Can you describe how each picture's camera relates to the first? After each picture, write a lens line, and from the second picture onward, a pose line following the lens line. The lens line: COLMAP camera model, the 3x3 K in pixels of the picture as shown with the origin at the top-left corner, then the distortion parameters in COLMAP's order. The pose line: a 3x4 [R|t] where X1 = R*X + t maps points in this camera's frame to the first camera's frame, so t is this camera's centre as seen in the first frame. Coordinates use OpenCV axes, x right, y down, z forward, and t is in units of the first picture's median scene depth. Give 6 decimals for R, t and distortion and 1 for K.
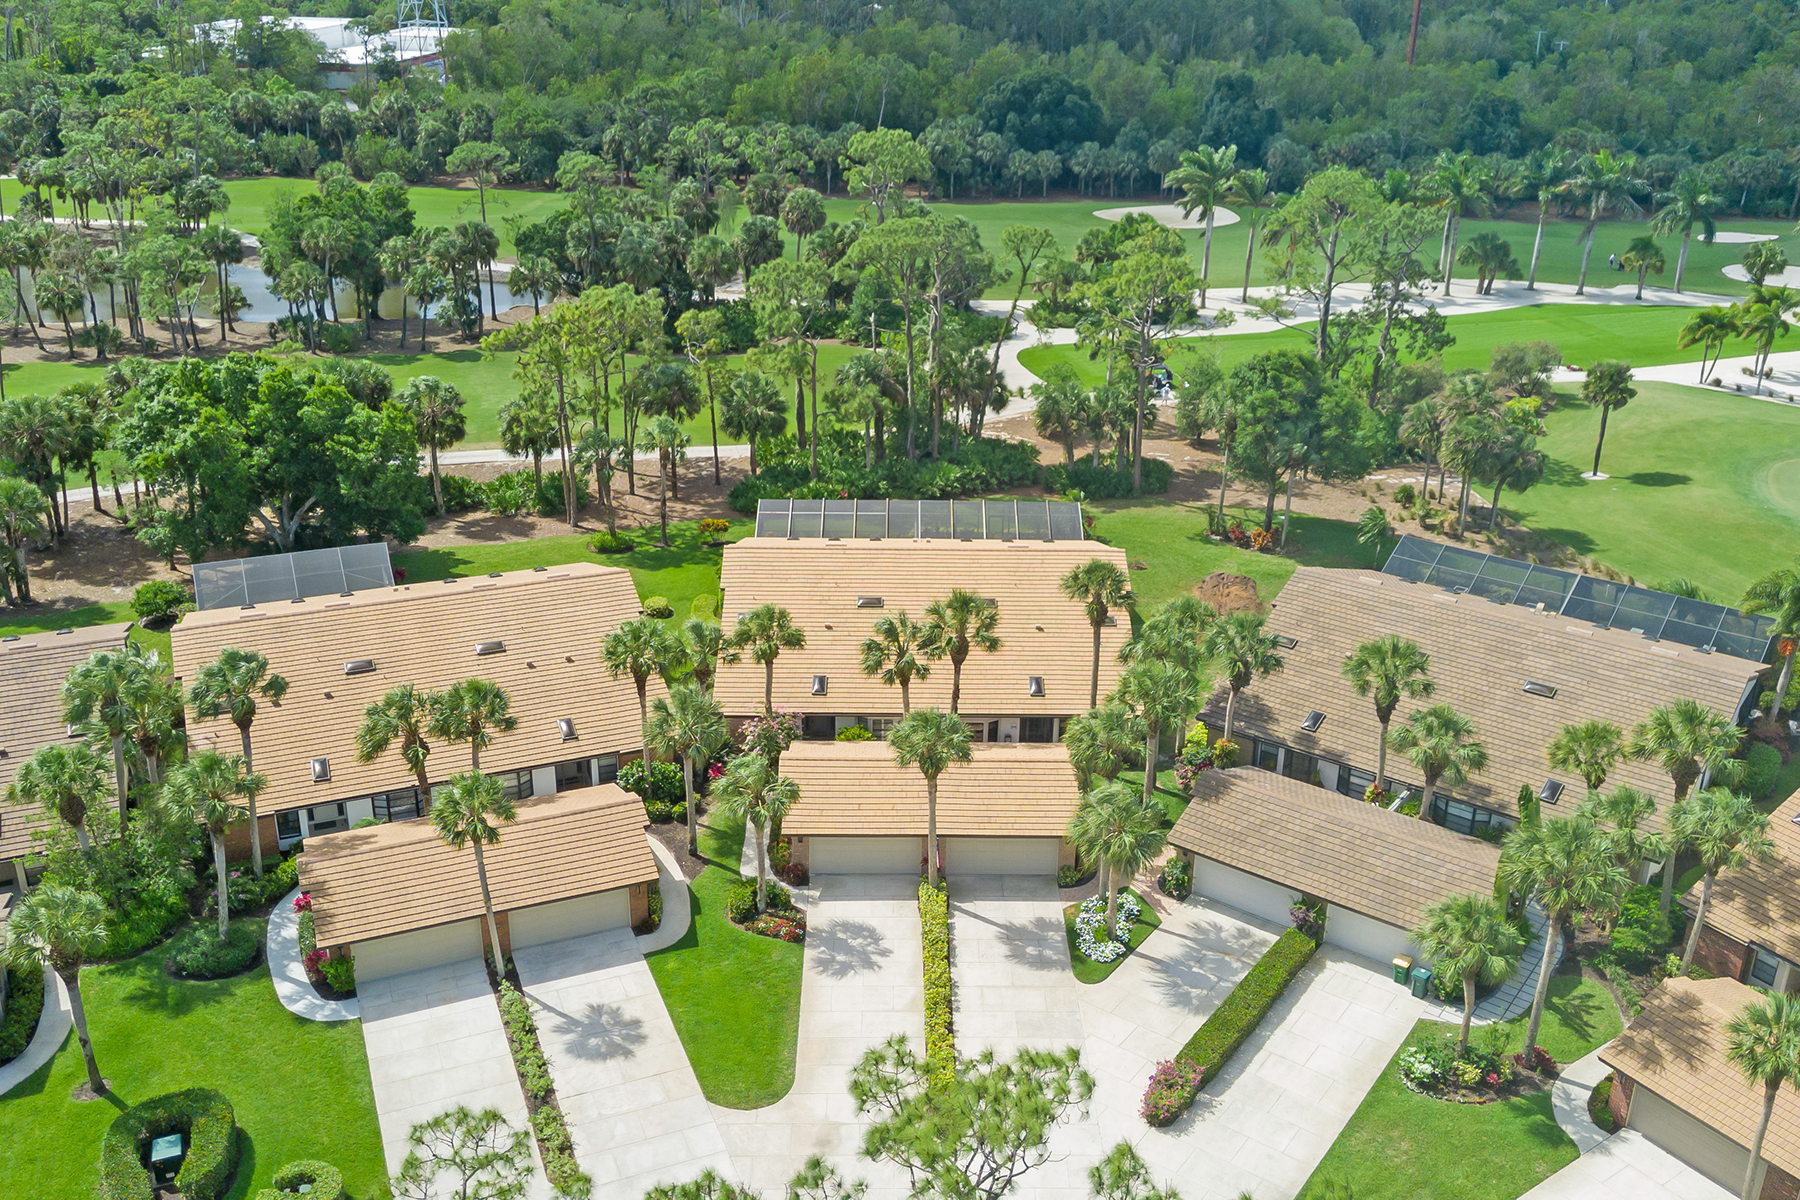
lens RADIAL K [[1648.7, 0, 909.9], [0, 1648.7, 595.1], [0, 0, 1]] dist [0.119633, -0.199163]
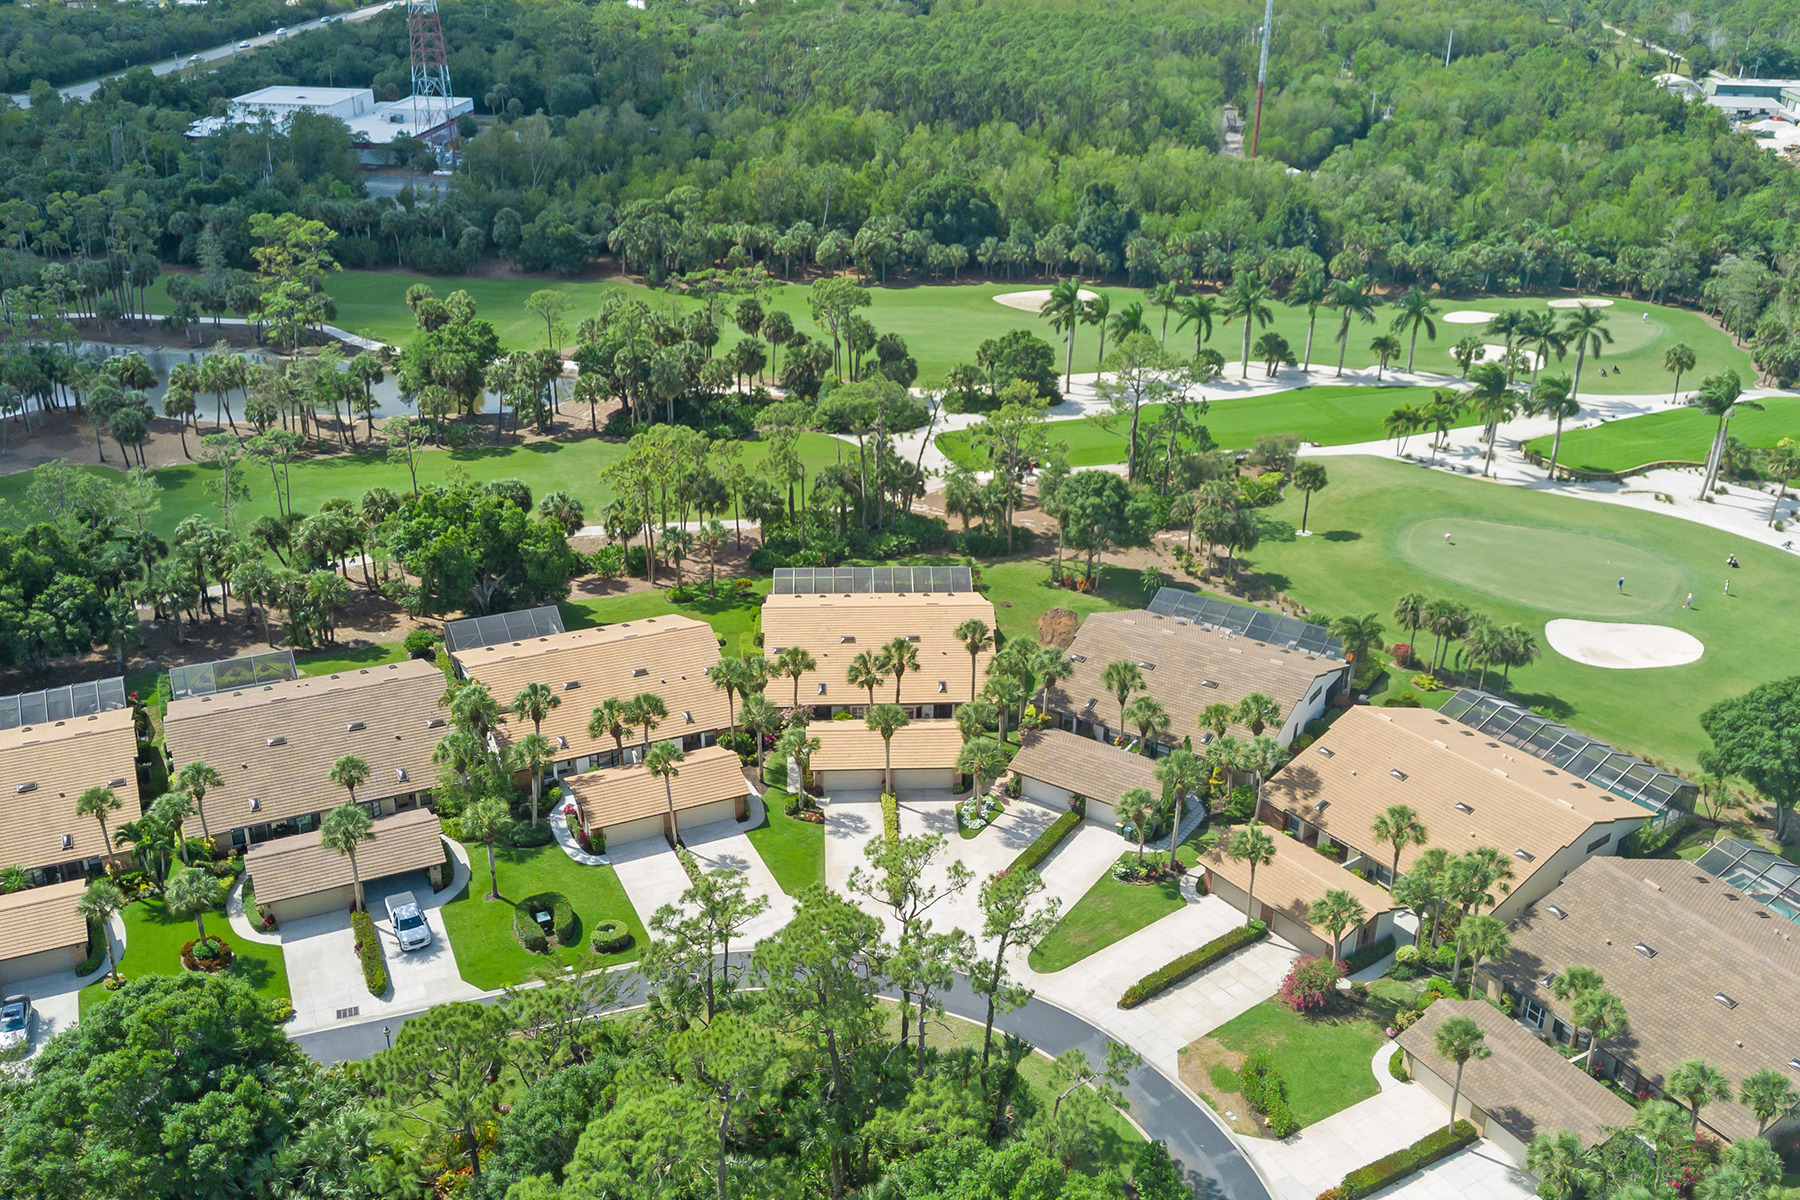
lens RADIAL K [[1648.7, 0, 909.9], [0, 1648.7, 595.1], [0, 0, 1]] dist [0.119633, -0.199163]
pose [[0.999009, -0.019021, 0.040249, -0.031286], [0.017843, 0.999407, 0.029438, -0.104672], [-0.040785, -0.028691, 0.998756, -0.846437]]
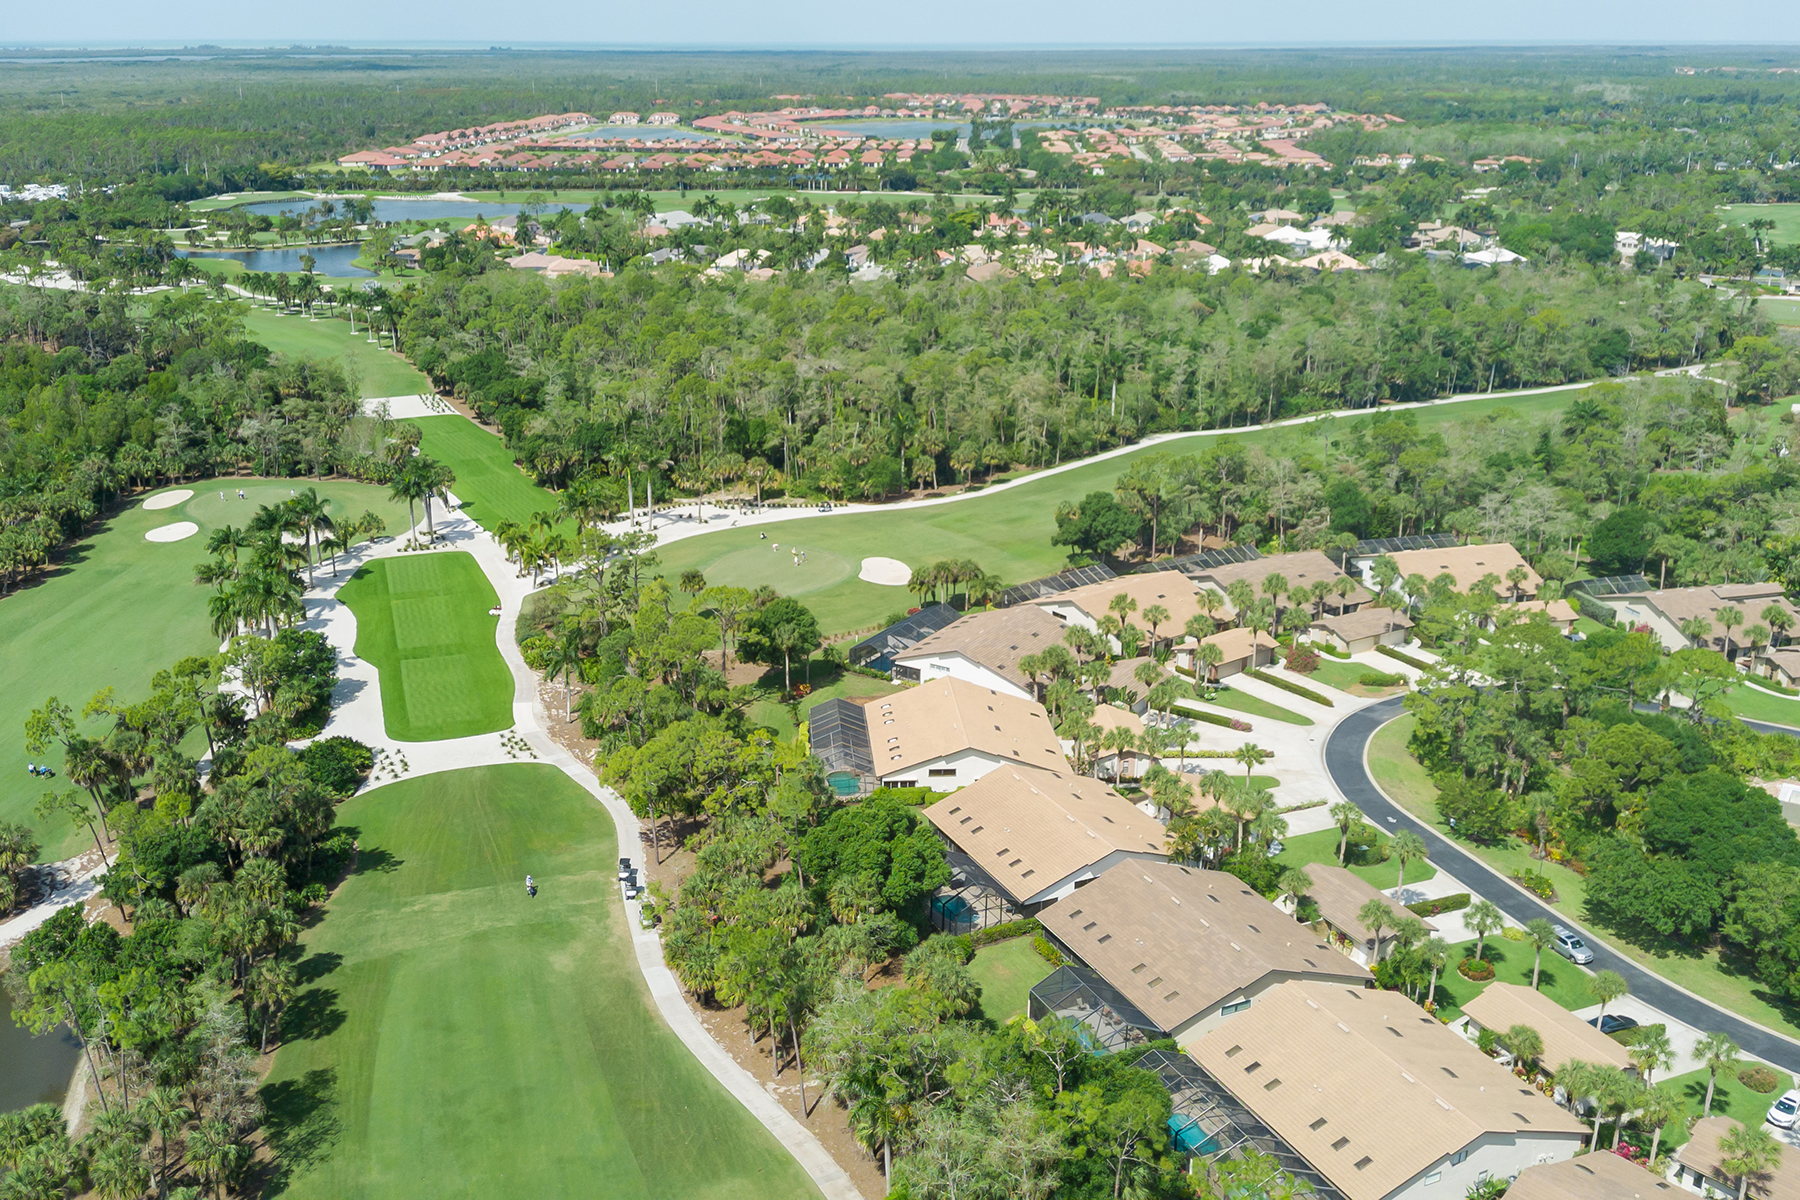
lens RADIAL K [[1648.7, 0, 909.9], [0, 1648.7, 595.1], [0, 0, 1]] dist [0.119633, -0.199163]
pose [[-0.049516, -0.341455, 0.938593, -2.281417], [0.395793, 0.856101, 0.332325, -1.043823], [-0.917004, 0.387944, 0.092755, 0.921499]]
